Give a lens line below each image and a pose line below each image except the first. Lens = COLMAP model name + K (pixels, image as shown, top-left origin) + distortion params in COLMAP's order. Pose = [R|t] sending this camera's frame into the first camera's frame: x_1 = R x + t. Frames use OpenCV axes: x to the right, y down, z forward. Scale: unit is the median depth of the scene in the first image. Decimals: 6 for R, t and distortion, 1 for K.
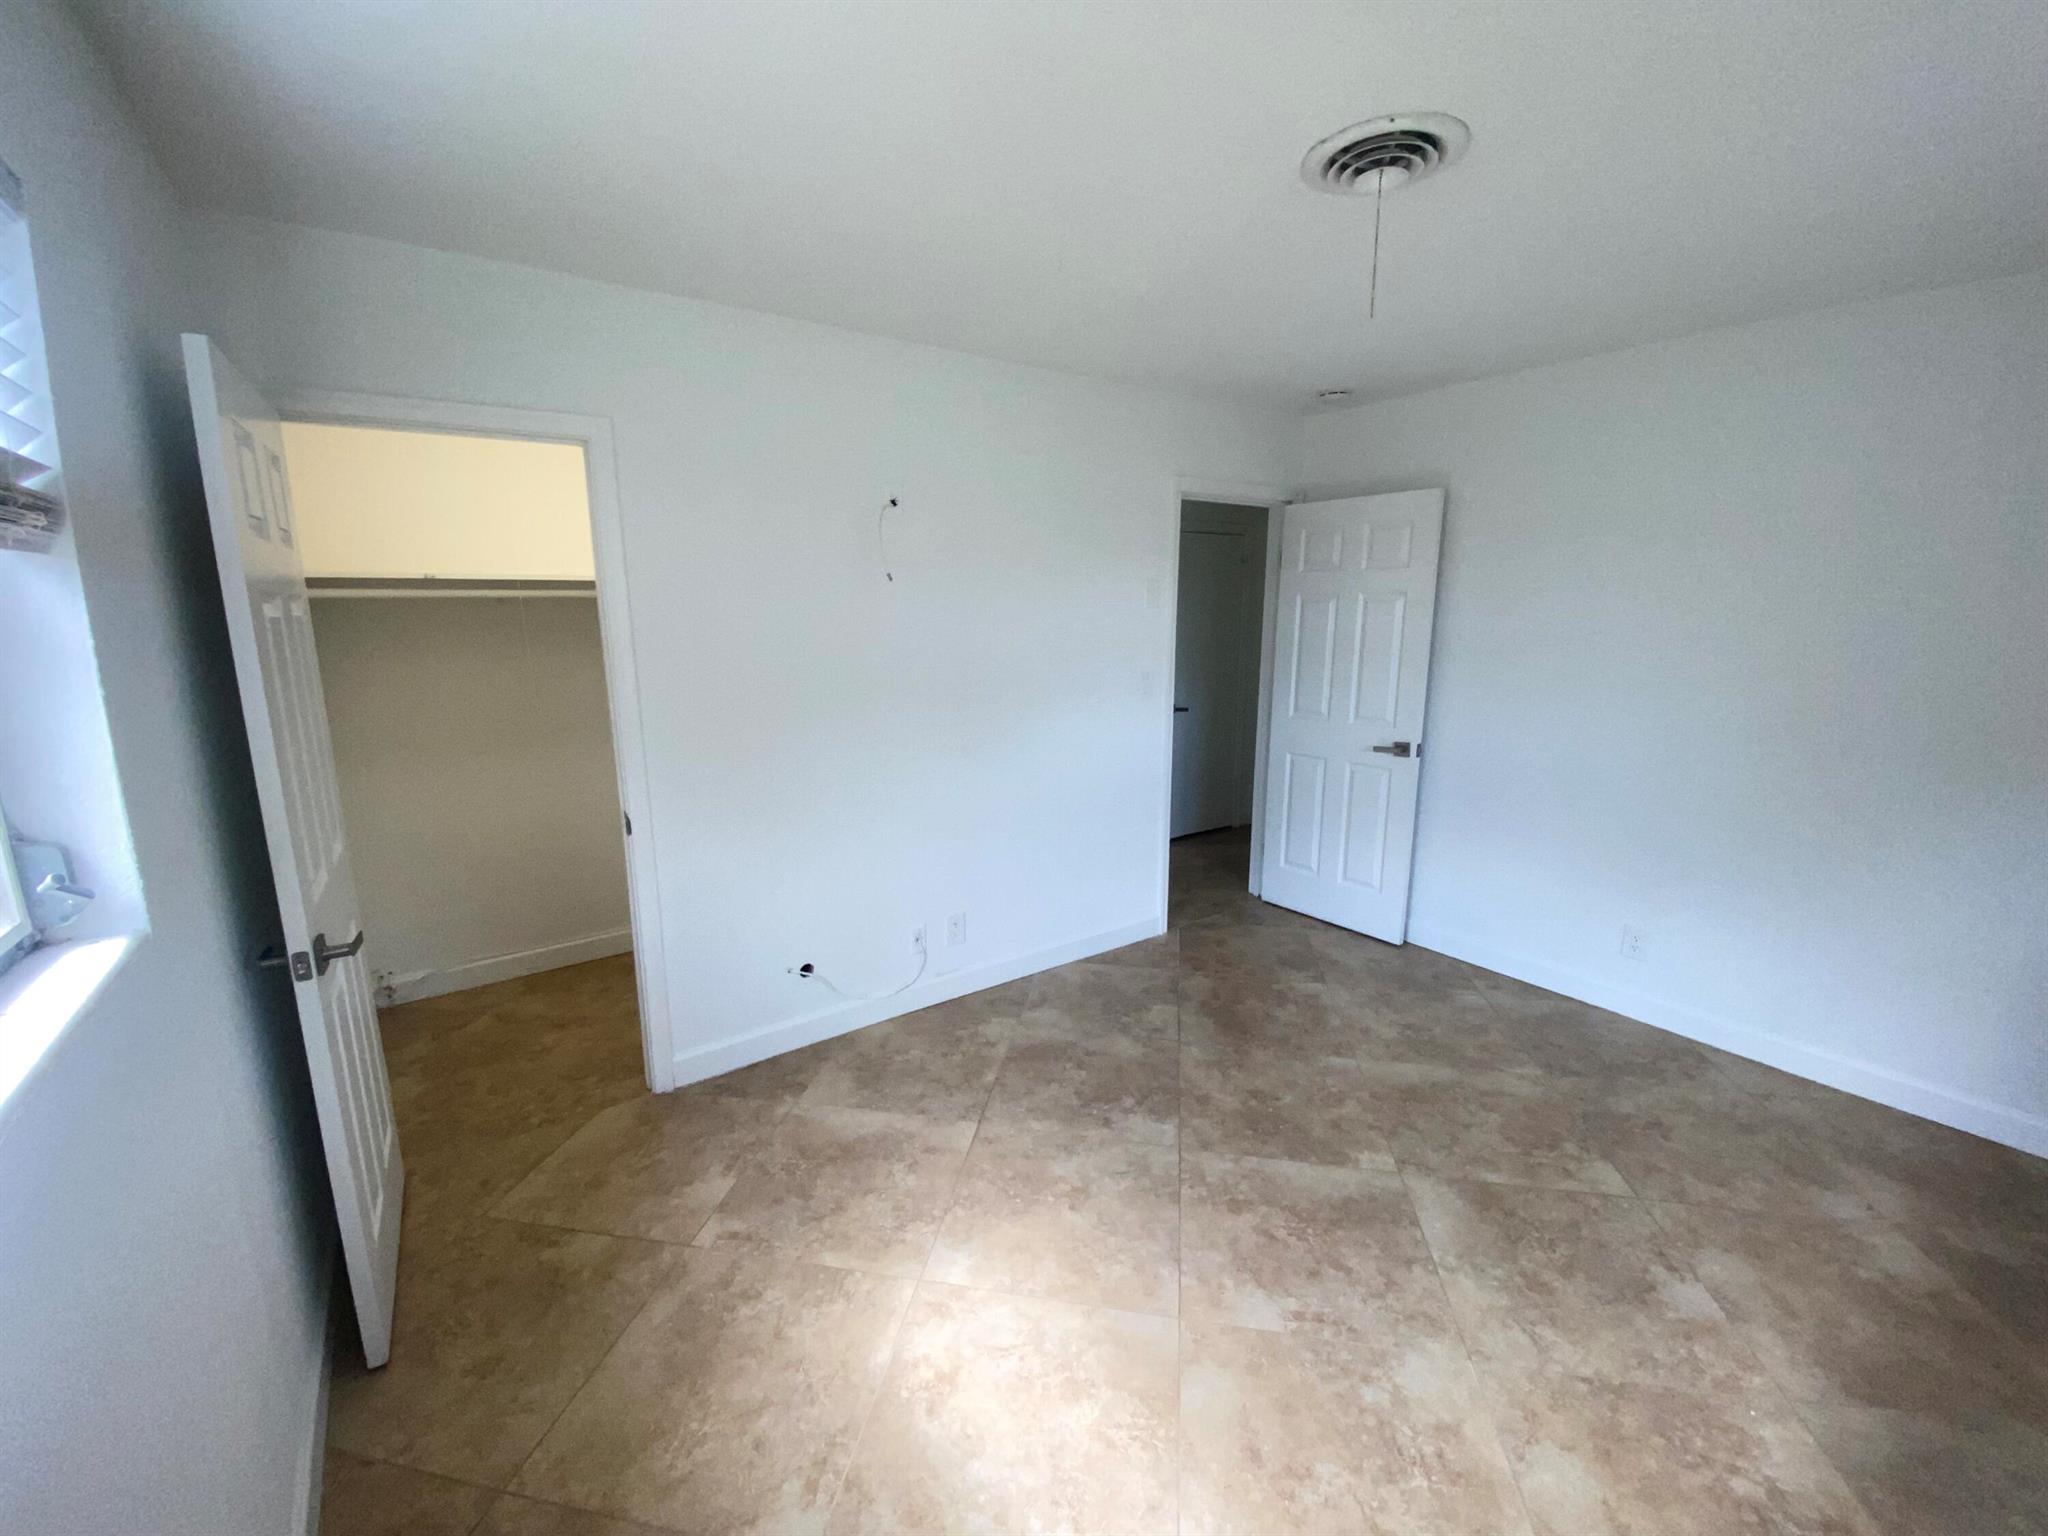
lens RADIAL K [[825.9, 0, 1024.0], [0, 825.9, 768.0], [0, 0, 1]] dist [0.029202, -0.023087]
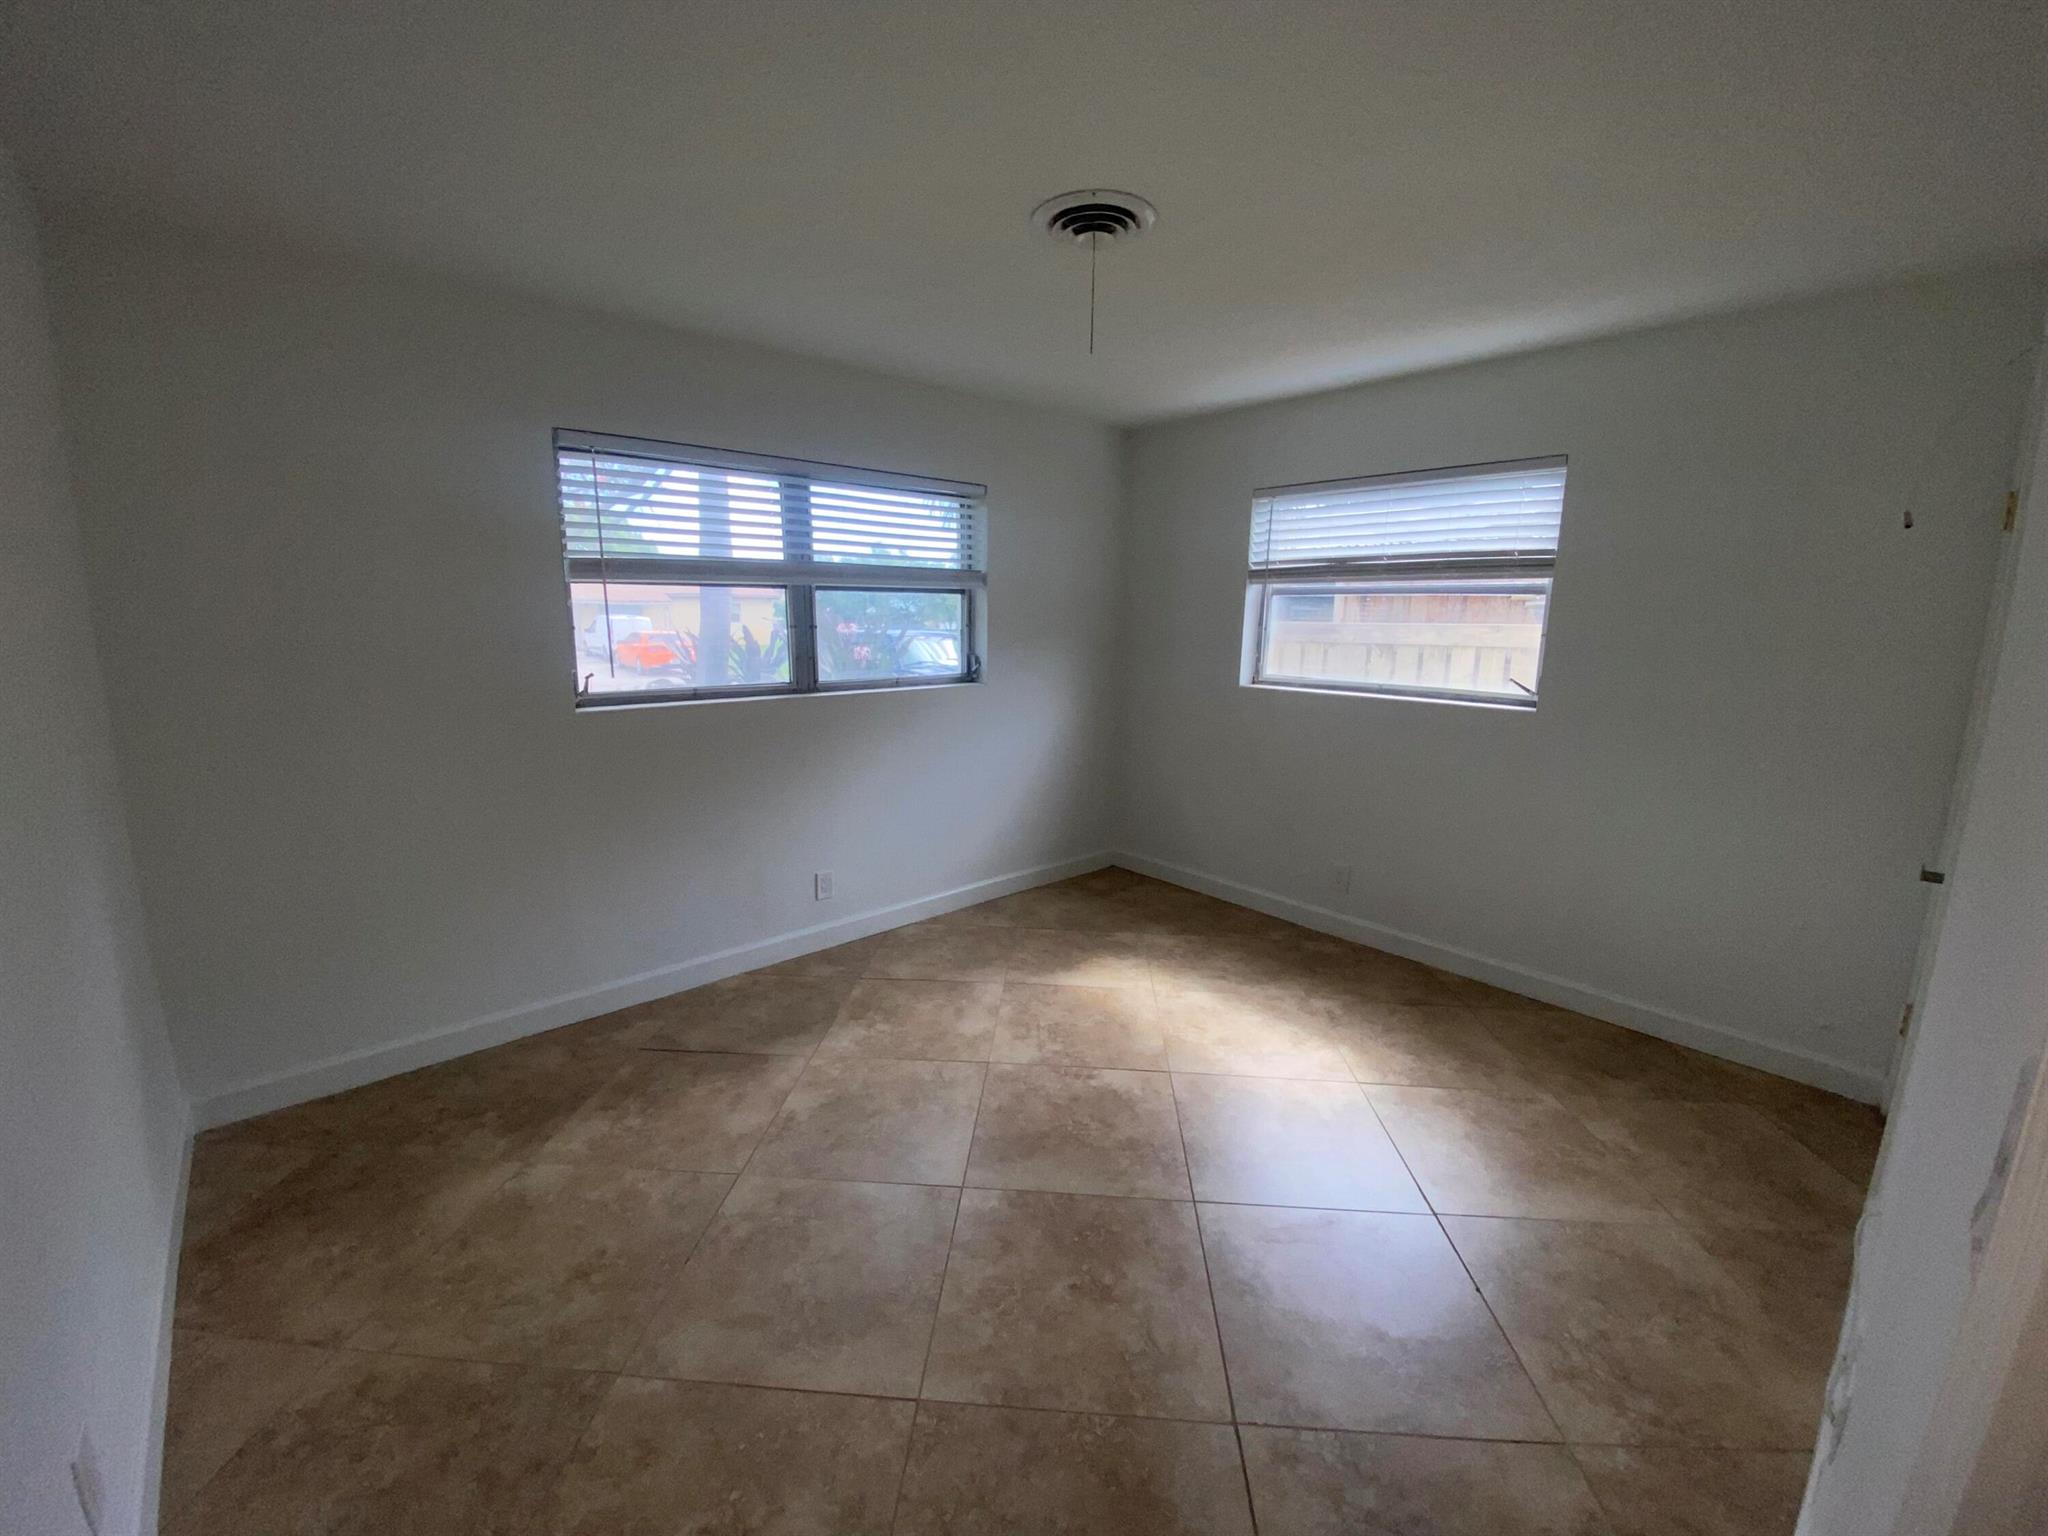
lens RADIAL K [[834.3, 0, 1024.0], [0, 834.3, 768.0], [0, 0, 1]] dist [-0.003246, -0.000400]
pose [[-0.993014, 0.015935, -0.116912, 0.546543], [-0.028731, 0.928359, 0.370571, -0.342371], [0.114441, 0.371342, -0.921417, 1.917375]]
